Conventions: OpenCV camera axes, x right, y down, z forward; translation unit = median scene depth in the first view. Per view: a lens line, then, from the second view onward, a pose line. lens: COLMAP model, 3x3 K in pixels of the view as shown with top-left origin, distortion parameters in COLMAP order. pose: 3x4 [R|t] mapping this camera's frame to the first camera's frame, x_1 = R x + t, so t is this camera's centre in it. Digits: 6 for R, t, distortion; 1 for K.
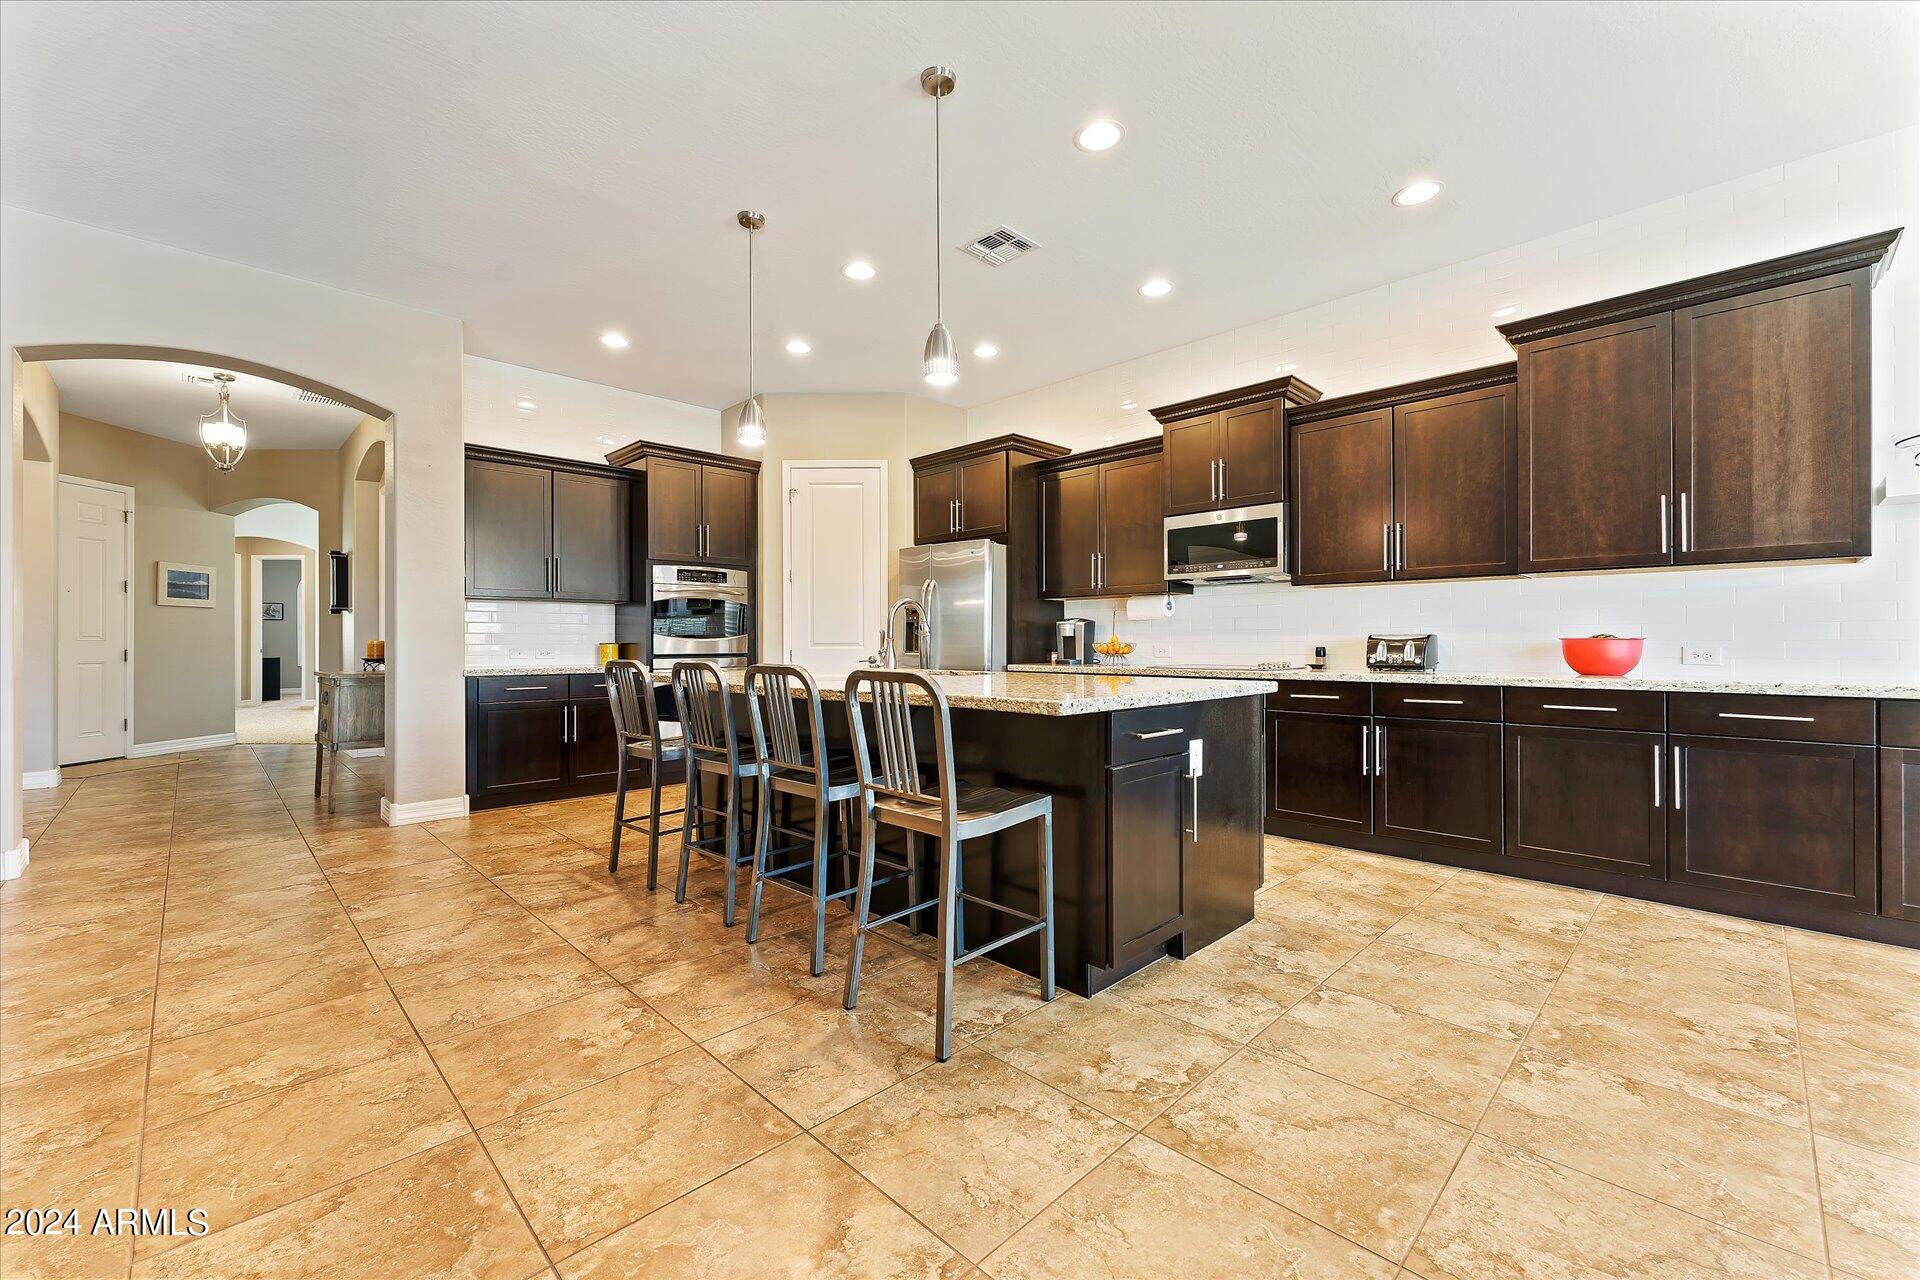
lens RADIAL K [[775.6, 0, 945.5], [0, 775.6, 640.7], [0, 0, 1]] dist [0.004491, -0.001207]
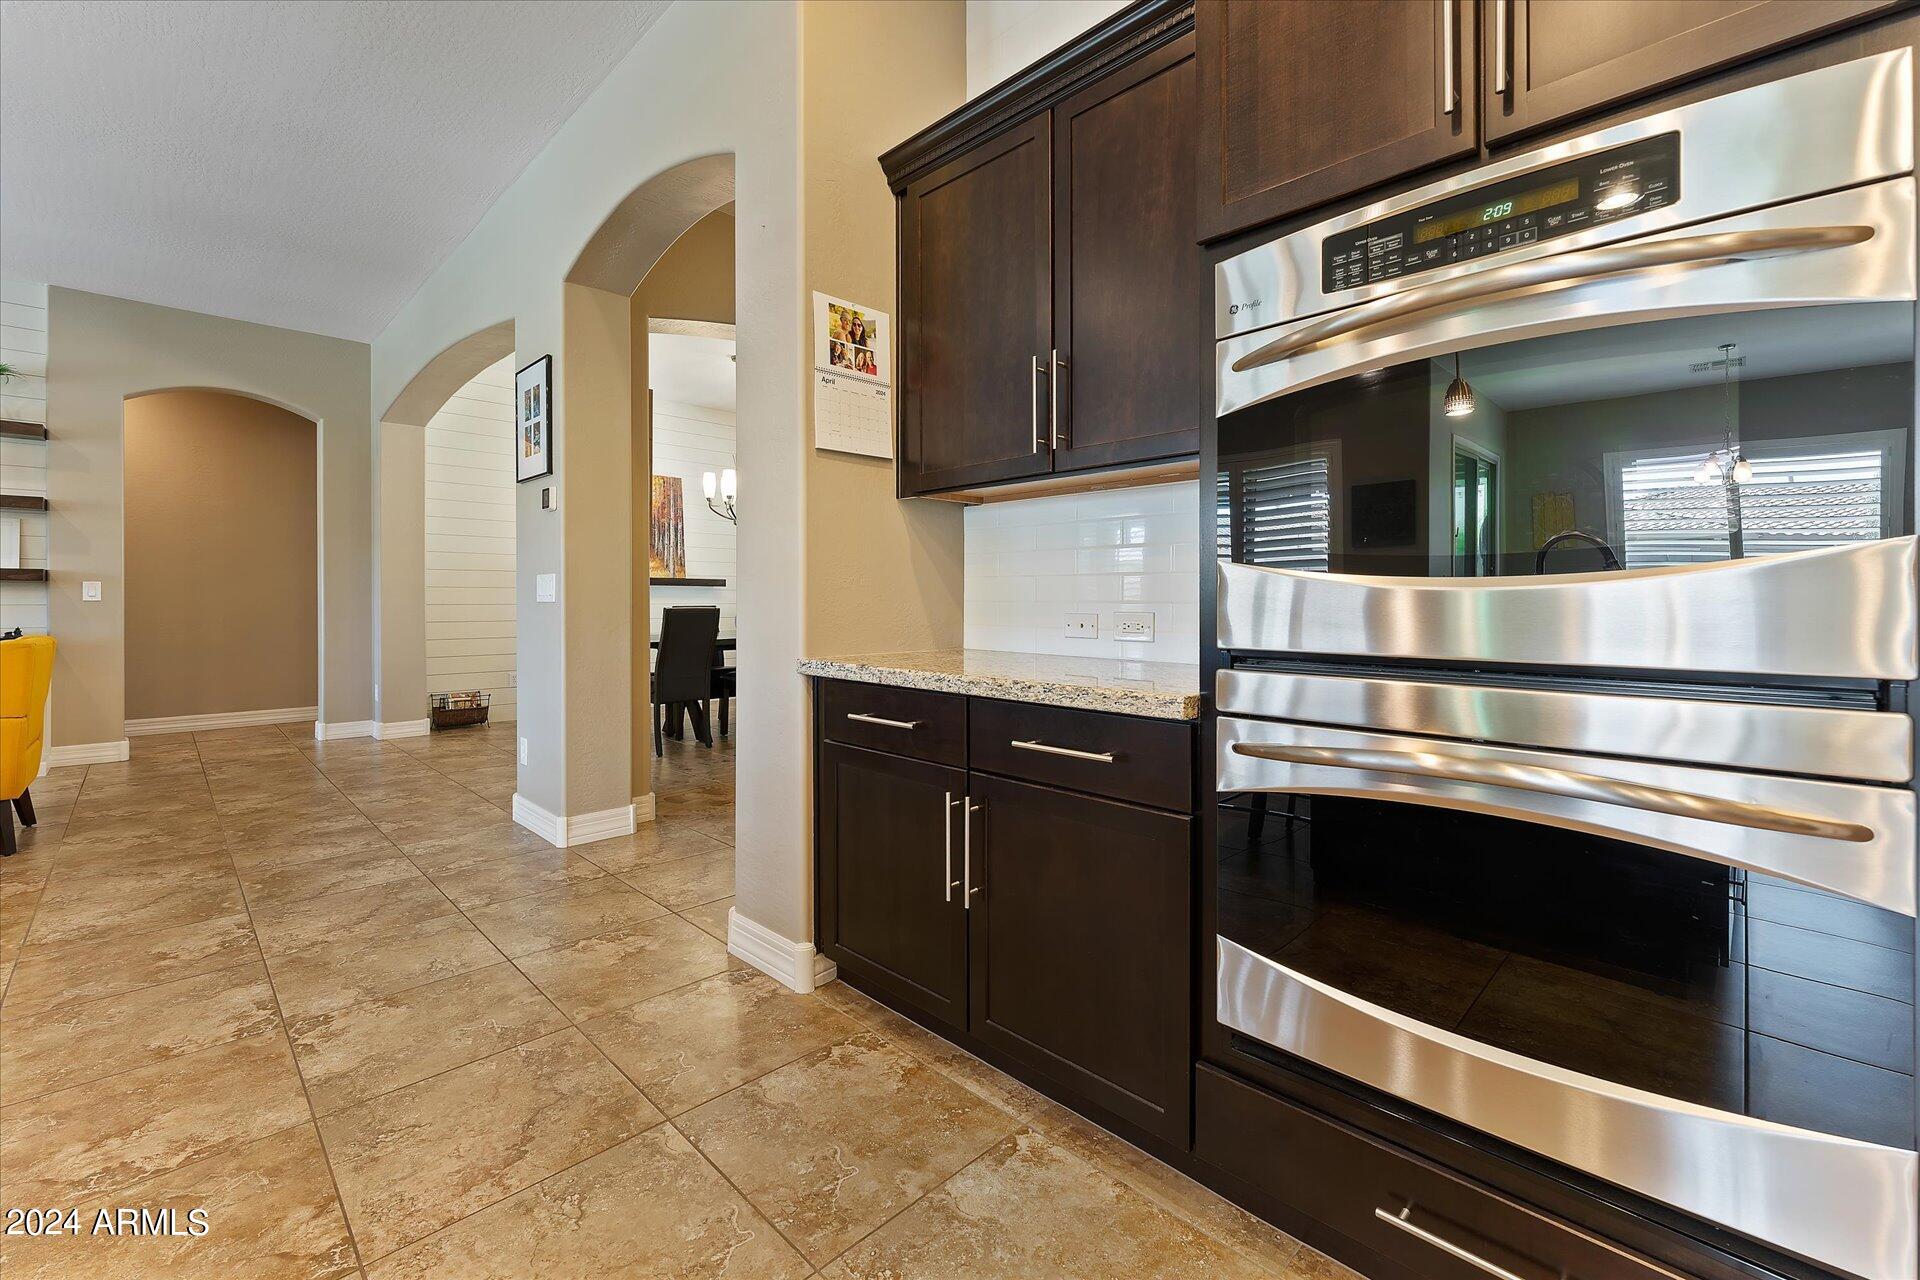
lens RADIAL K [[801.3, 0, 954.1], [0, 801.3, 591.9], [0, 0, 1]] dist [0.004937, 0.000682]
pose [[0.013138, -0.005929, -0.999896, -0.268021], [0.001119, 0.999982, -0.005915, 0.003408], [0.999913, -0.001041, 0.013145, 1.752584]]
